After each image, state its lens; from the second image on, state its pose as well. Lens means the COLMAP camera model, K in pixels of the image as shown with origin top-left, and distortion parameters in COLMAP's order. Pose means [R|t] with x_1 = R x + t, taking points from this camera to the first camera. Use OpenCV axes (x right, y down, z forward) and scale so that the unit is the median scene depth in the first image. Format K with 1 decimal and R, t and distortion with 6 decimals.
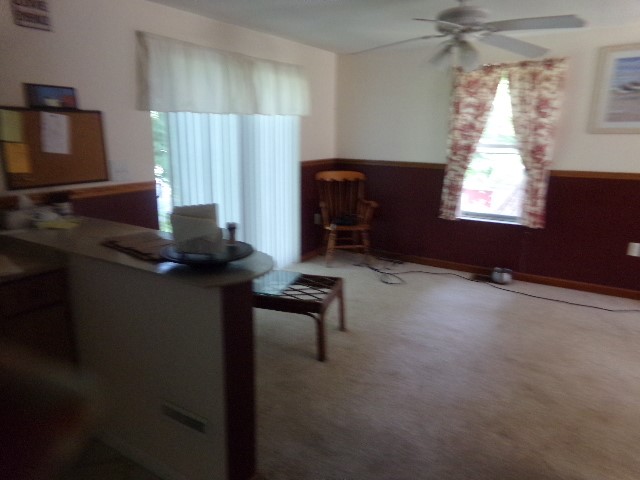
lens RADIAL K [[441.9, 0, 319.0], [0, 441.9, 243.9], [0, 0, 1]] dist [-0.061613, 0.097161]
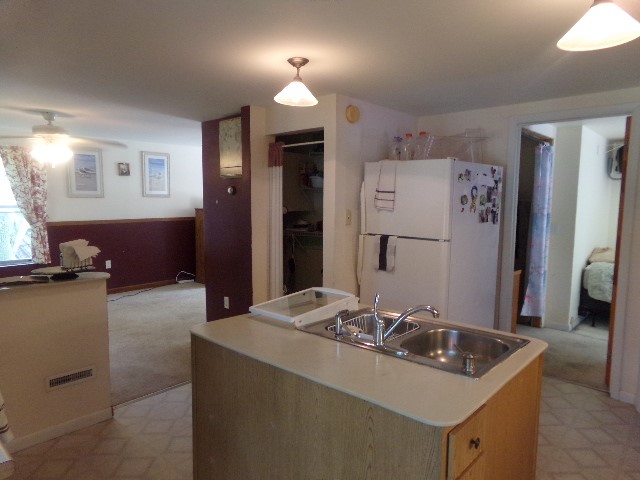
lens RADIAL K [[441.9, 0, 324.2], [0, 441.9, 243.4], [0, 0, 1]] dist [-0.061613, 0.097161]
pose [[0.171441, -0.113244, 0.978664, -0.904648], [0.234298, 0.969558, 0.071147, 0.011310], [-0.956929, 0.217101, 0.192755, -0.160644]]
